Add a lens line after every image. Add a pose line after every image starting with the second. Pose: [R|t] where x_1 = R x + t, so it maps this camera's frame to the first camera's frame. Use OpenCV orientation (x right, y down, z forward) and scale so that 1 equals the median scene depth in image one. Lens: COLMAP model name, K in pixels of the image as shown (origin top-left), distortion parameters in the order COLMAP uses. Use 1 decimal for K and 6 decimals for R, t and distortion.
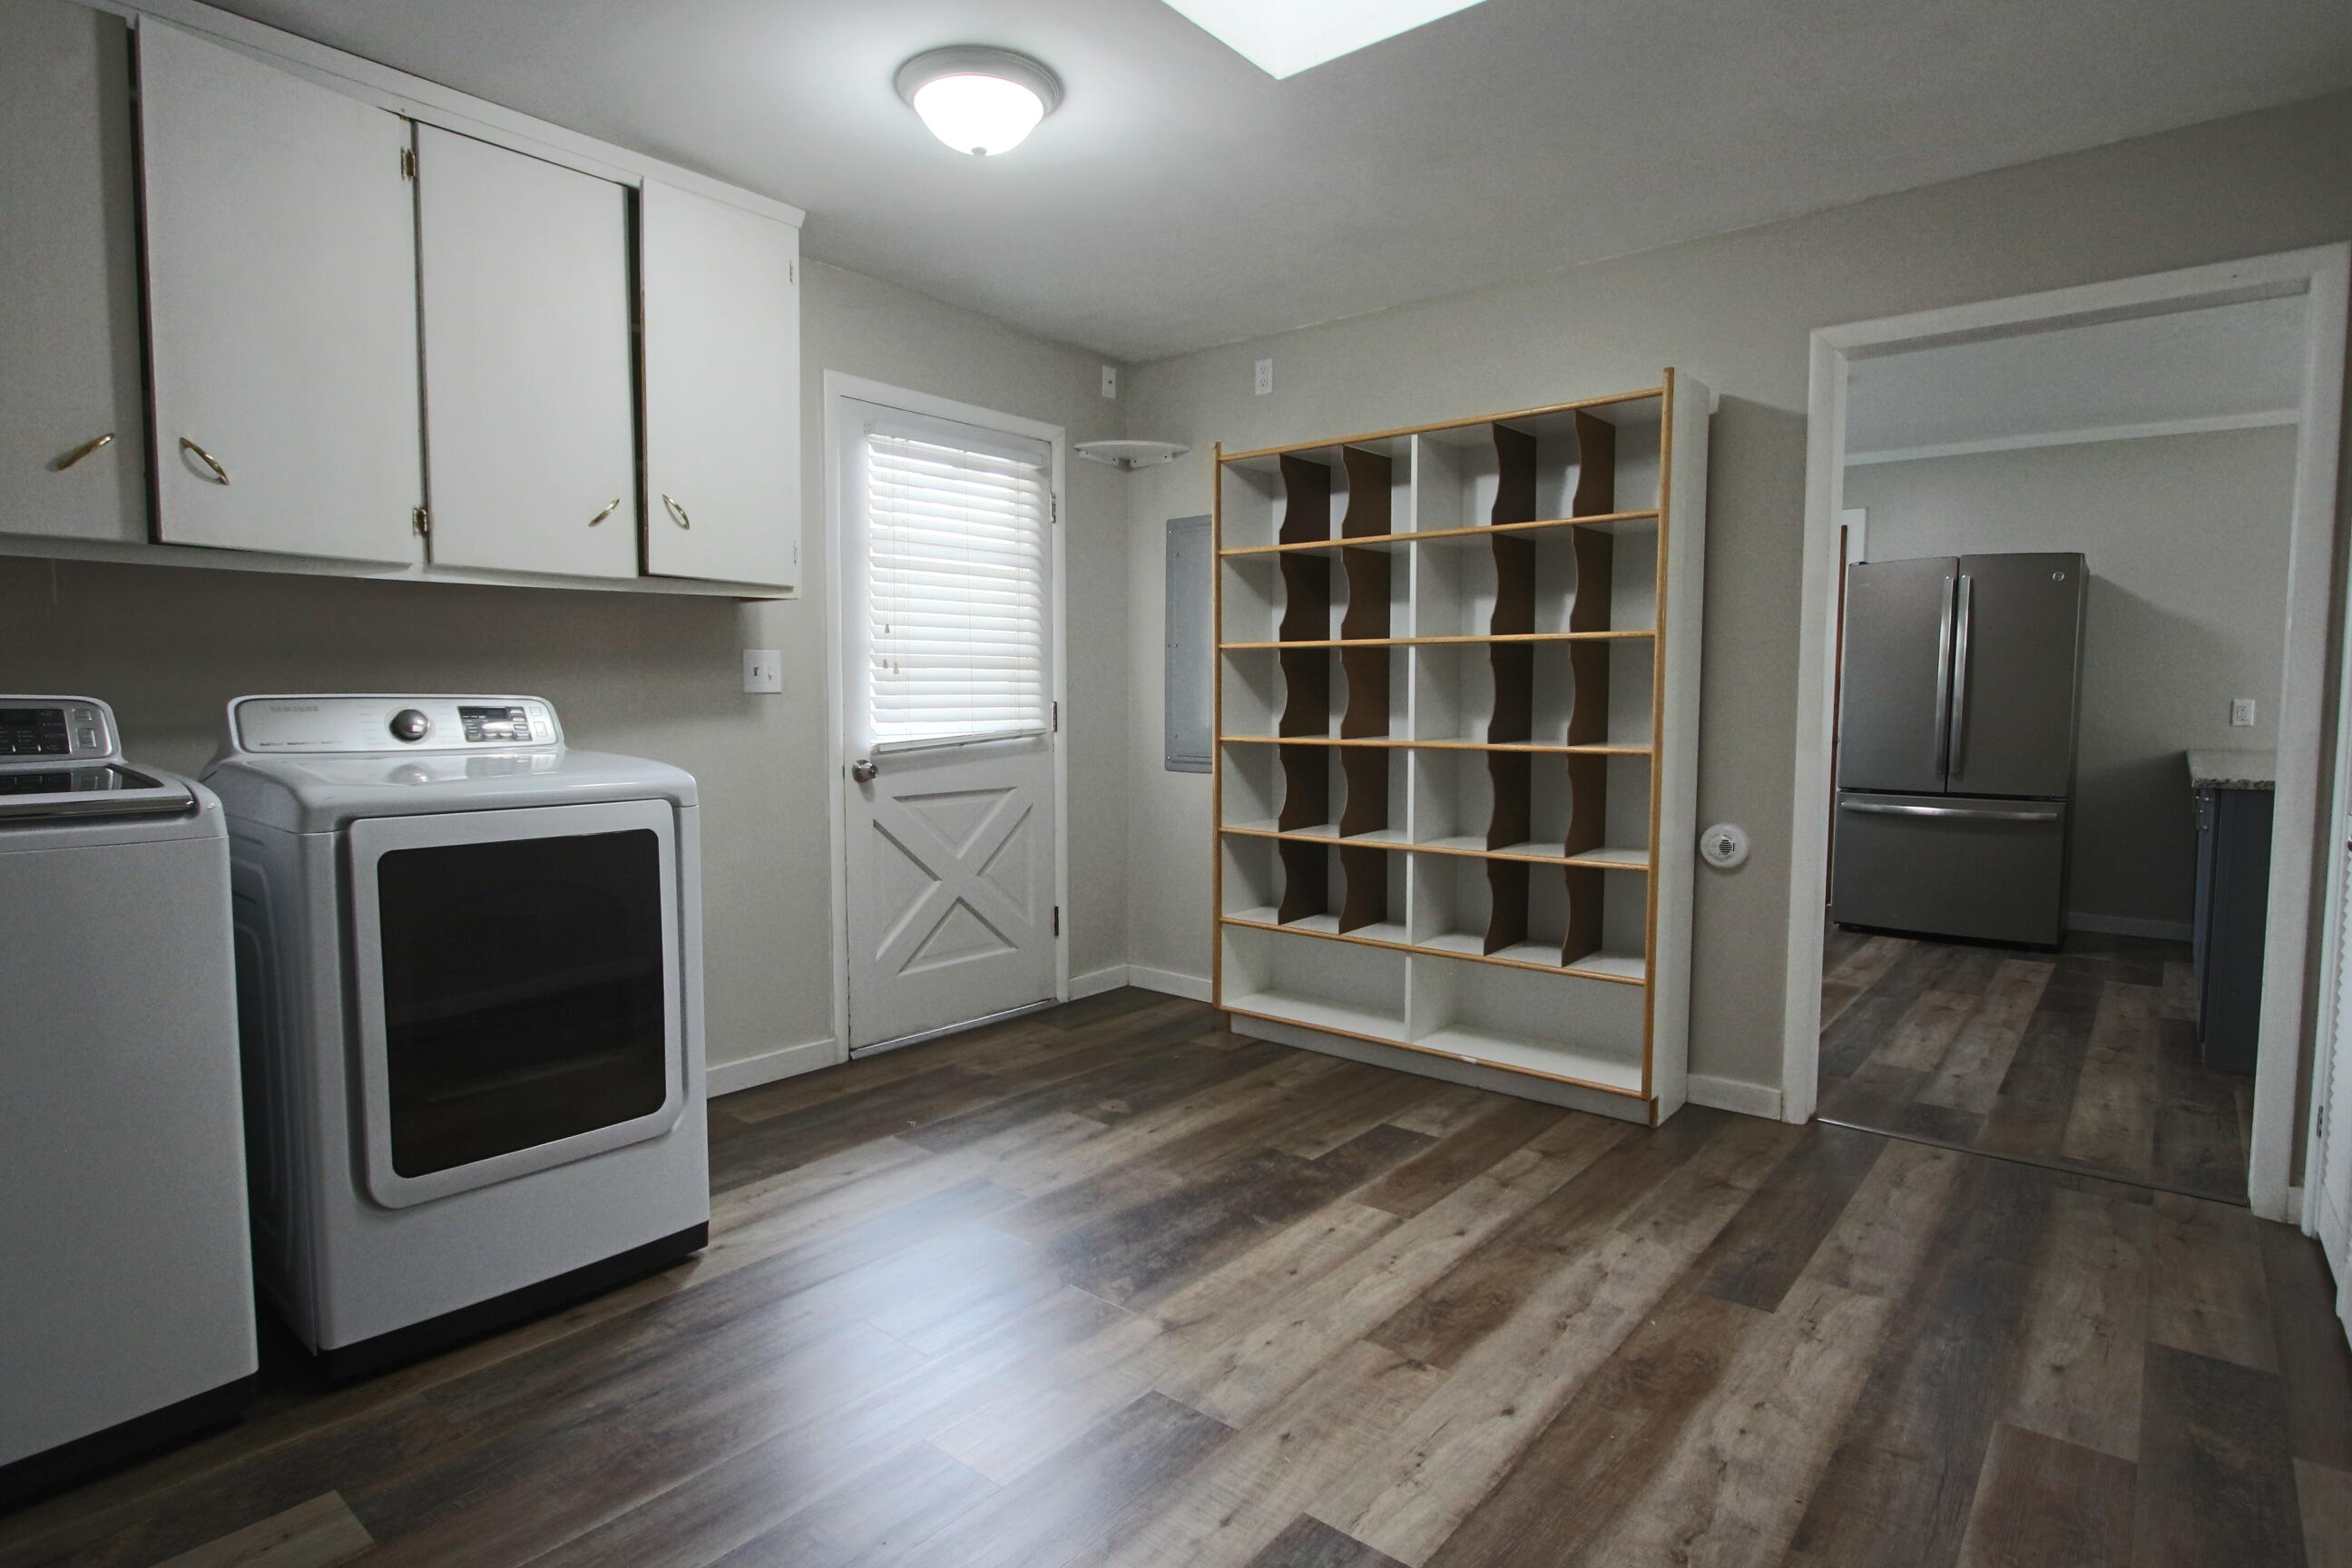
lens RADIAL K [[1217.5, 0, 1149.6], [0, 1217.5, 788.0], [0, 0, 1]] dist [-0.024902, 0.011349]
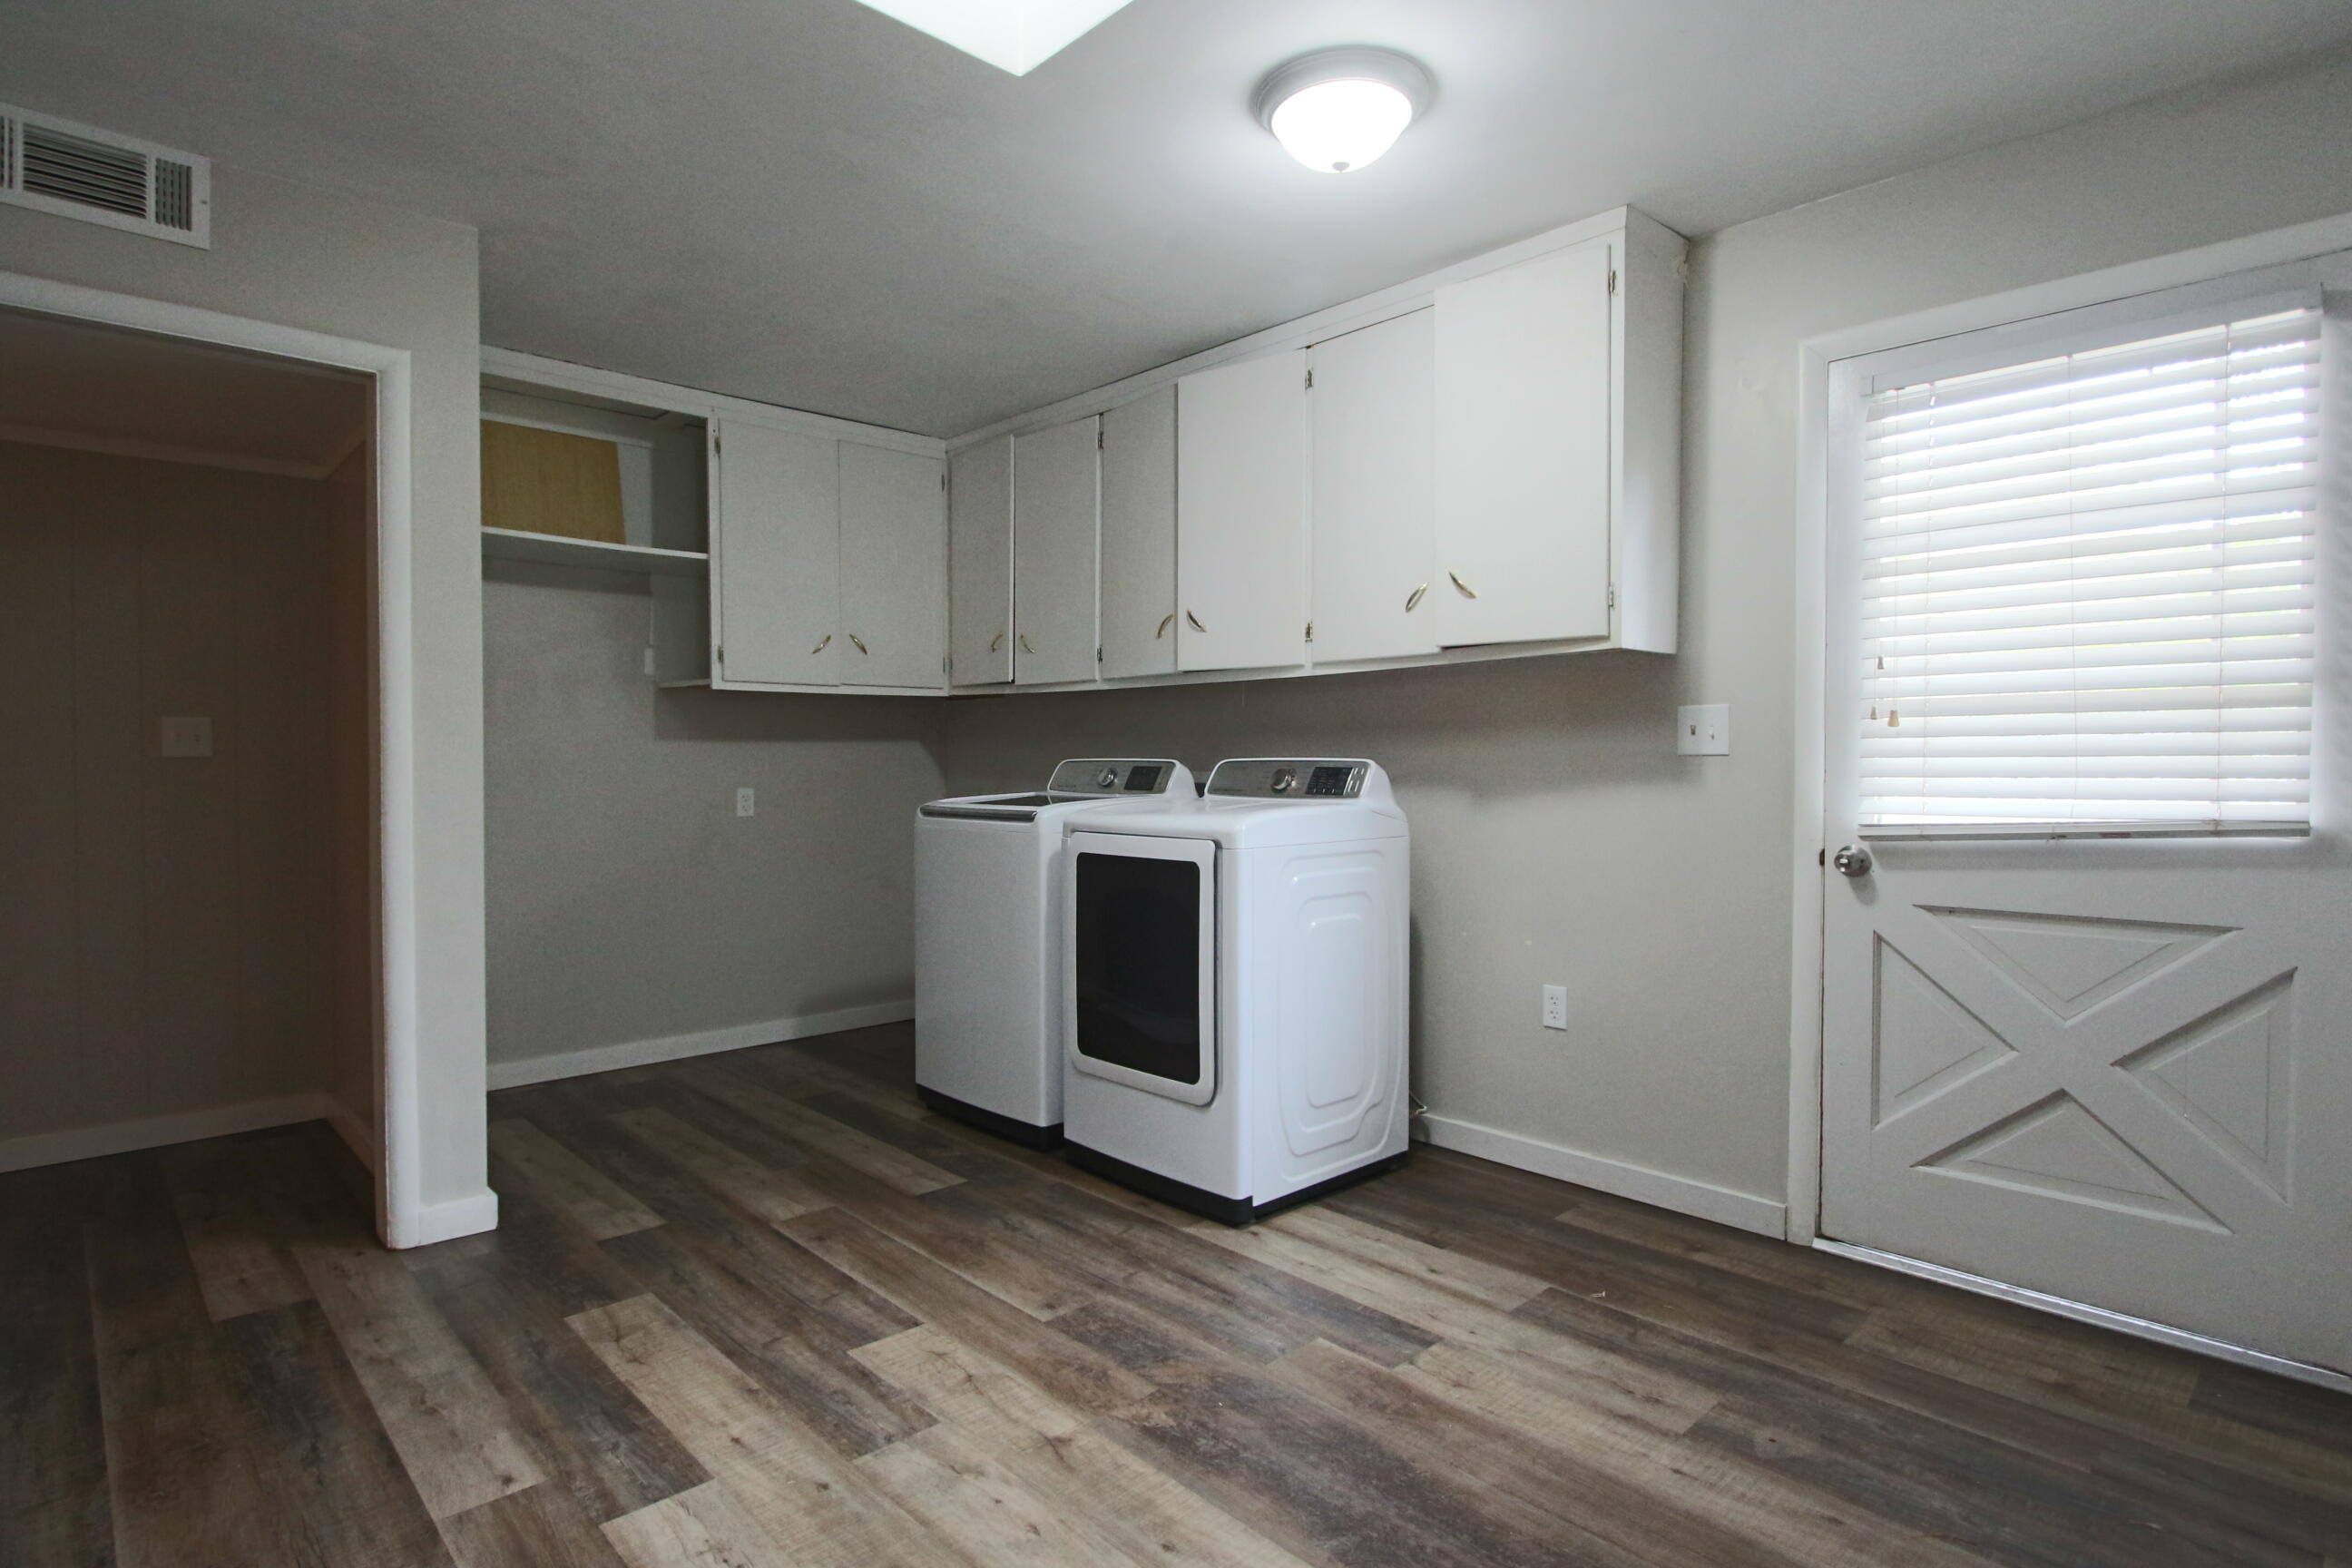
lens RADIAL K [[1217.5, 0, 1149.6], [0, 1217.5, 788.0], [0, 0, 1]] dist [-0.024902, 0.011349]
pose [[-0.121125, 0.020197, -0.992432, 0.596165], [-0.072577, 0.996937, 0.029146, -0.054000], [0.989980, 0.075558, -0.119288, 0.748452]]
